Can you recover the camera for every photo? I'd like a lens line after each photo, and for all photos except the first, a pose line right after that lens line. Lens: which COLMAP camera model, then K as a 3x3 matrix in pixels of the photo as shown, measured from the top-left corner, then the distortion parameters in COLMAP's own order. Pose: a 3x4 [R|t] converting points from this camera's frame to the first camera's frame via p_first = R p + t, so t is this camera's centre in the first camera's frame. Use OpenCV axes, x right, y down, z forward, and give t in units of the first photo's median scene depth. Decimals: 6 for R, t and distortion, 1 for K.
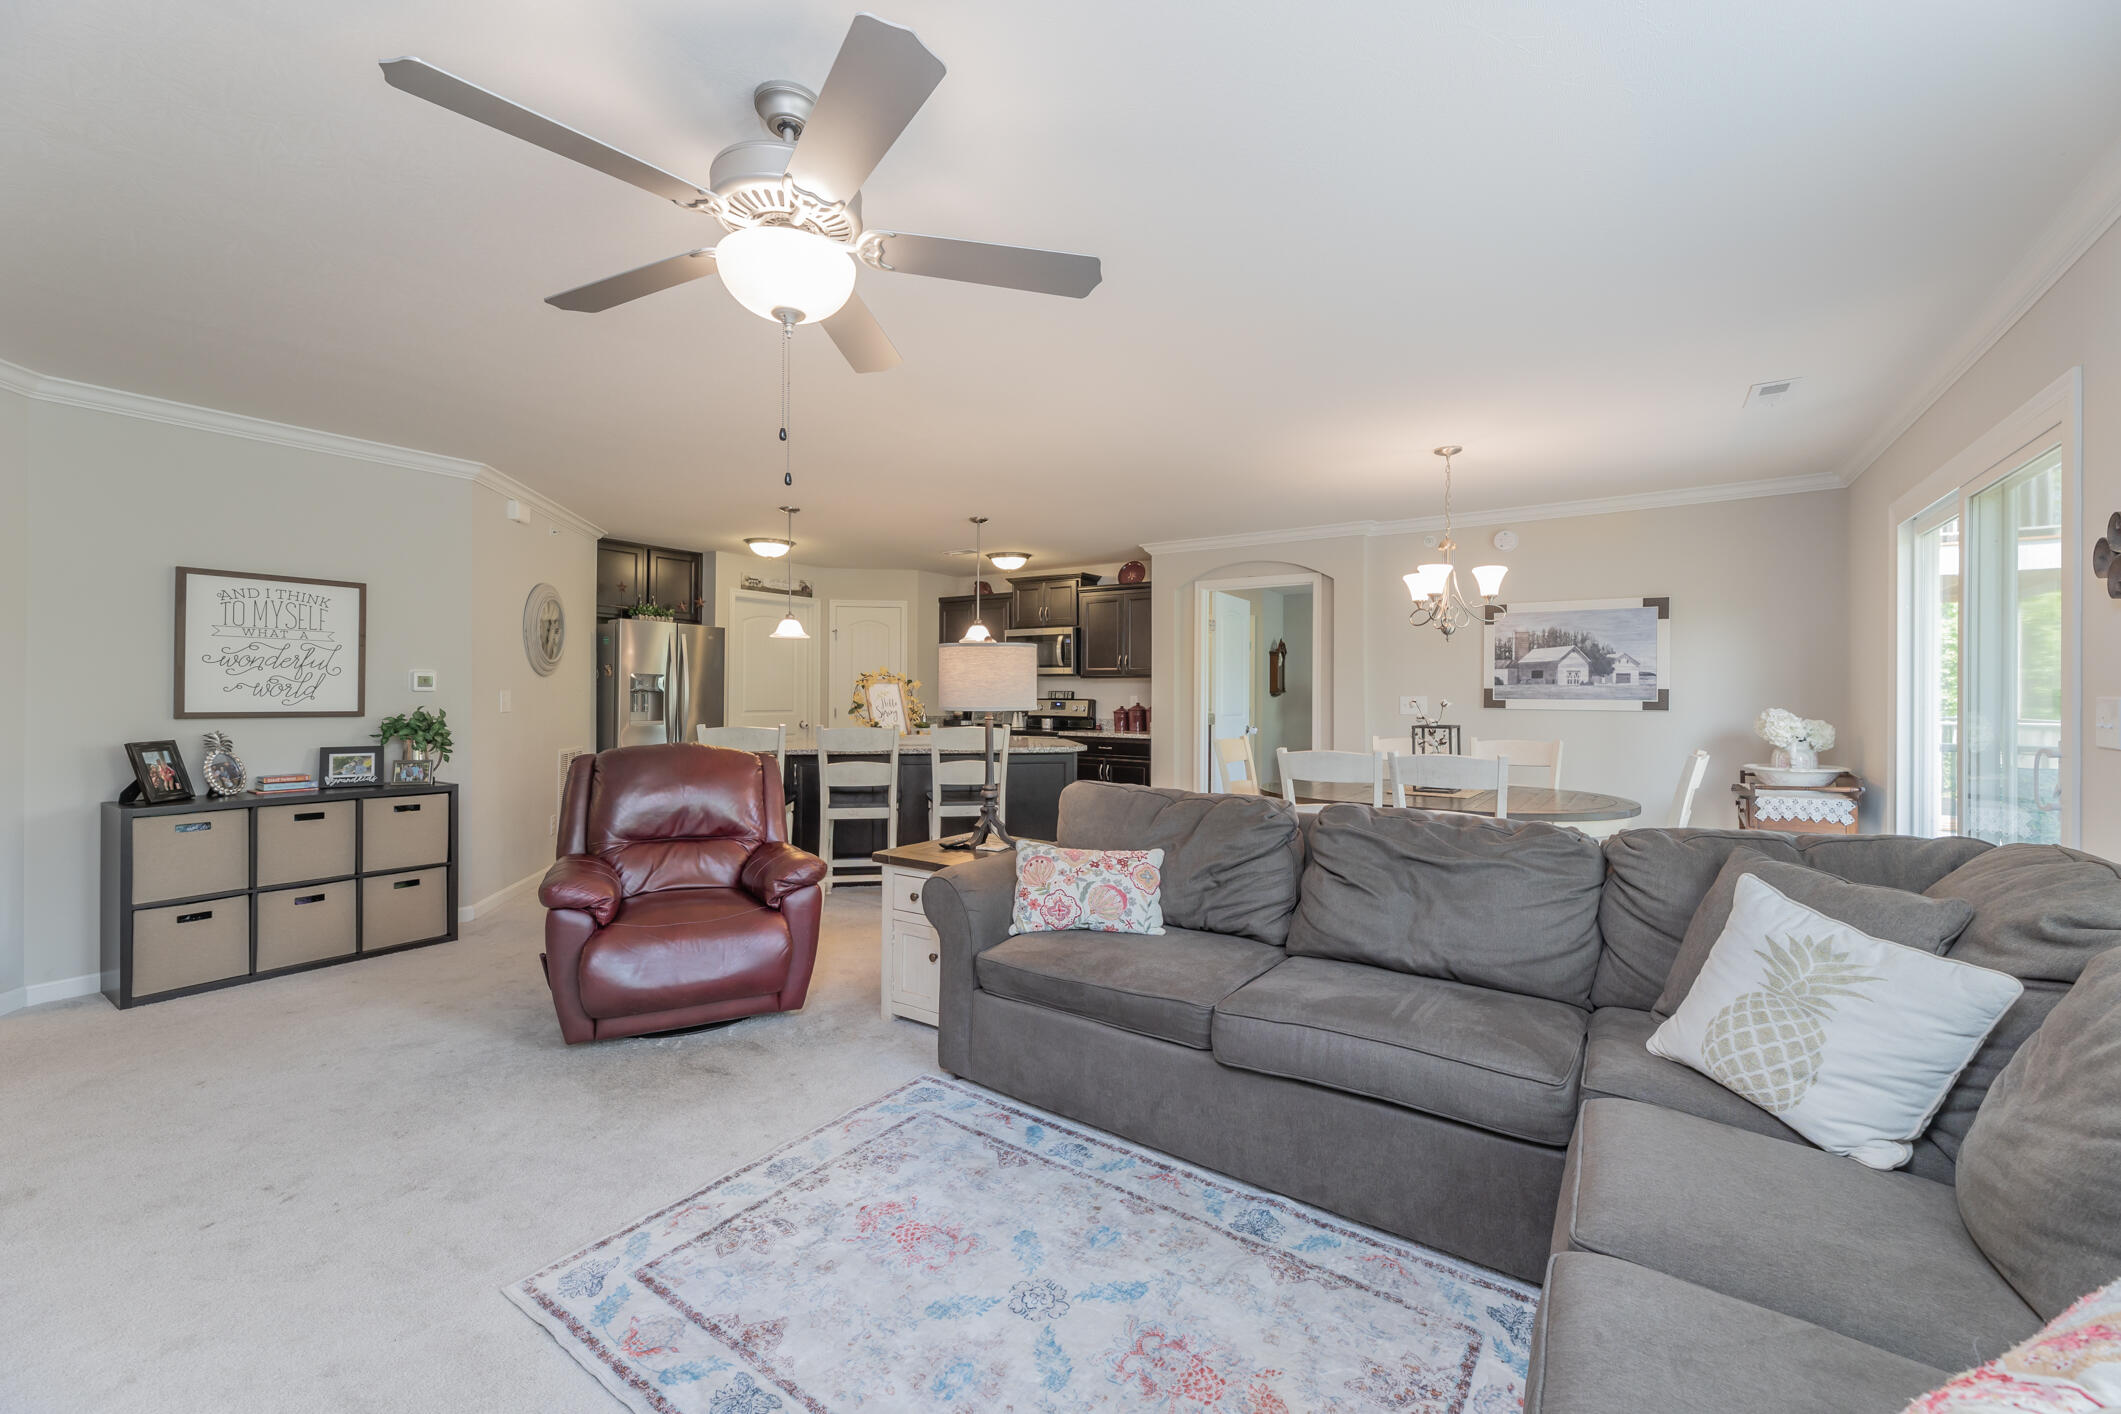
lens RADIAL K [[851.6, 0, 1073.2], [0, 851.6, 702.9], [0, 0, 1]] dist [0.000594, -0.000191]
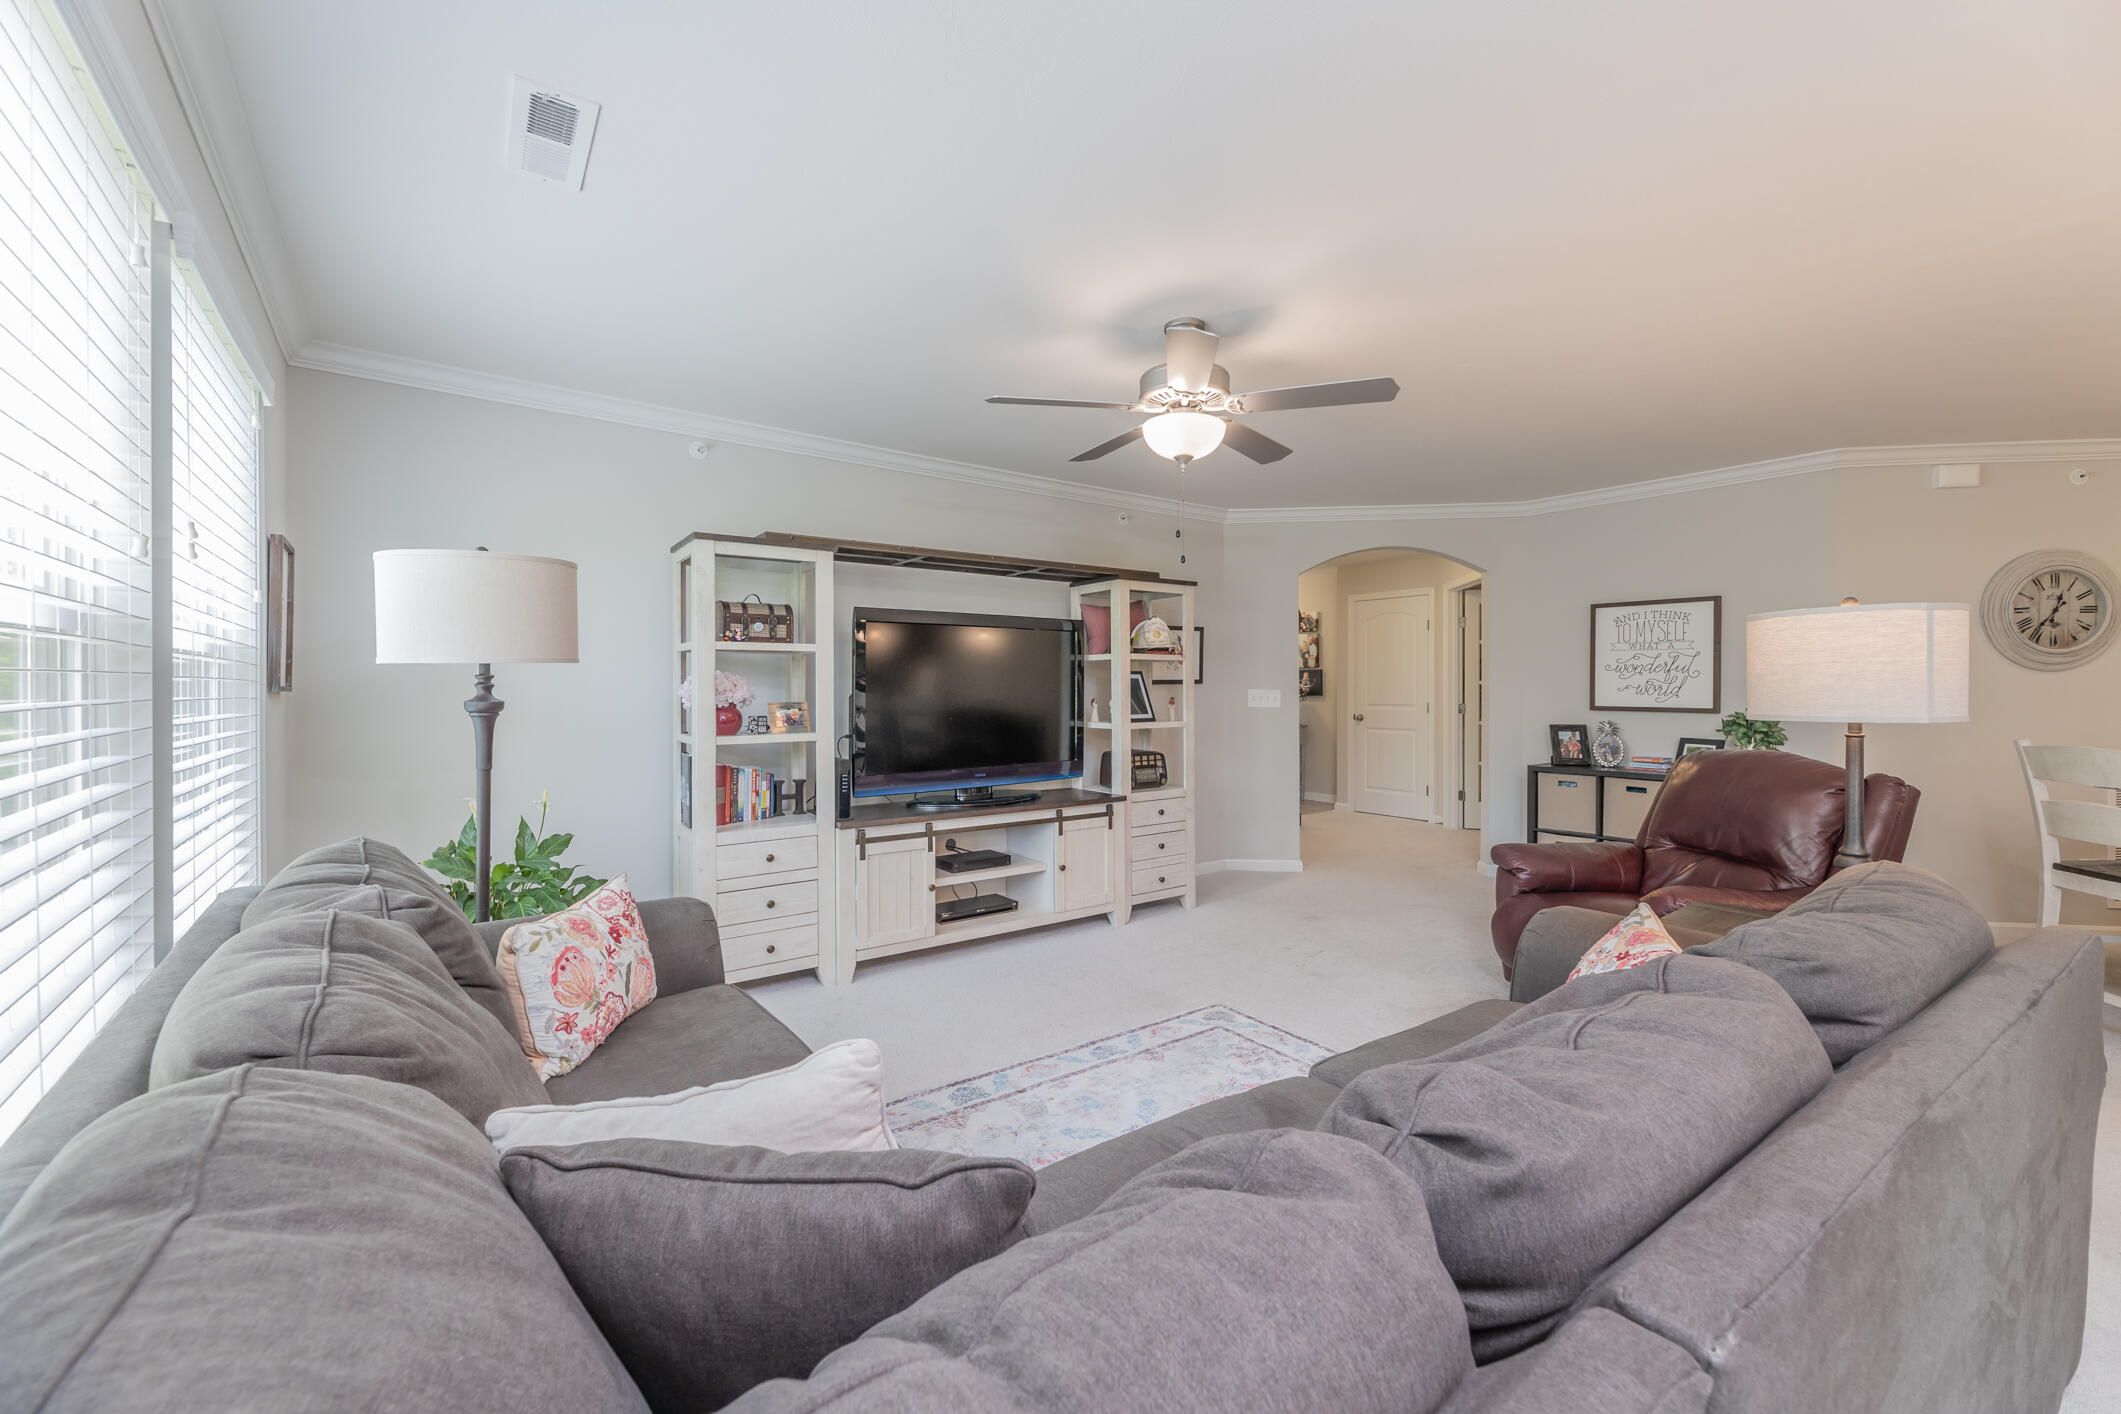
lens RADIAL K [[851.6, 0, 1015.6], [0, 851.6, 695.1], [0, 0, 1]] dist [0.000594, -0.000191]
pose [[-0.361189, 0.006566, -0.932469, 0.435625], [-0.015075, 0.999803, 0.012880, -0.007318], [0.932371, 0.018709, -0.361019, 0.428829]]
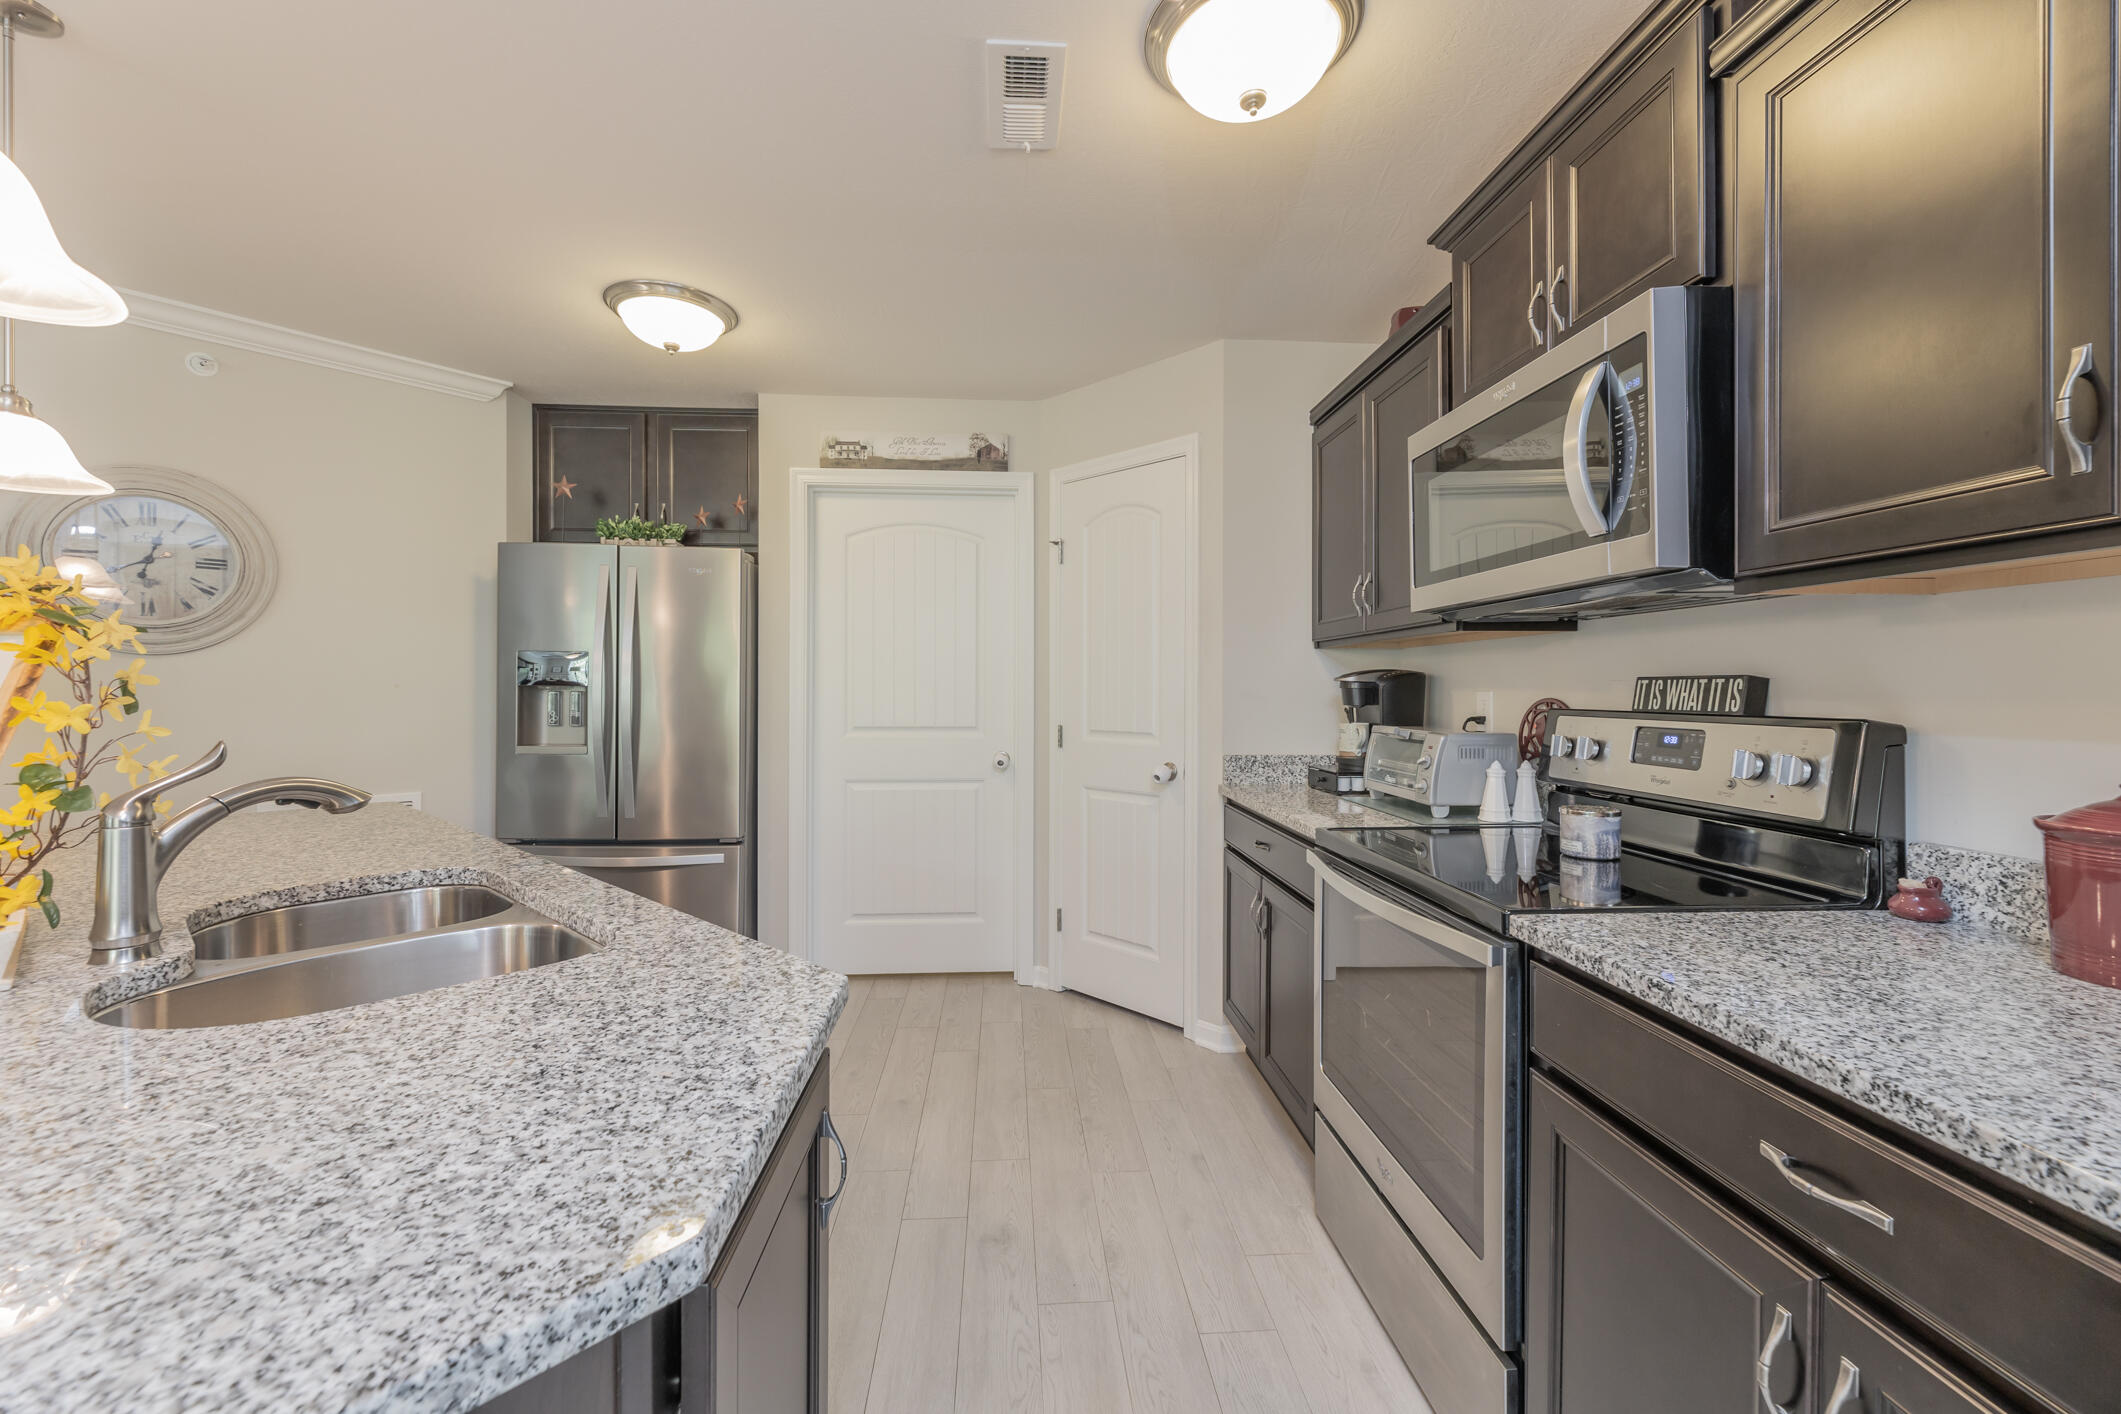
lens RADIAL K [[851.6, 0, 1053.6], [0, 851.6, 698.1], [0, 0, 1]] dist [0.000594, -0.000191]
pose [[0.593779, 0.002893, -0.804623, 0.092967], [-0.009821, 0.999945, -0.003653, -0.009430], [0.804569, 0.010071, 0.593774, 1.191746]]
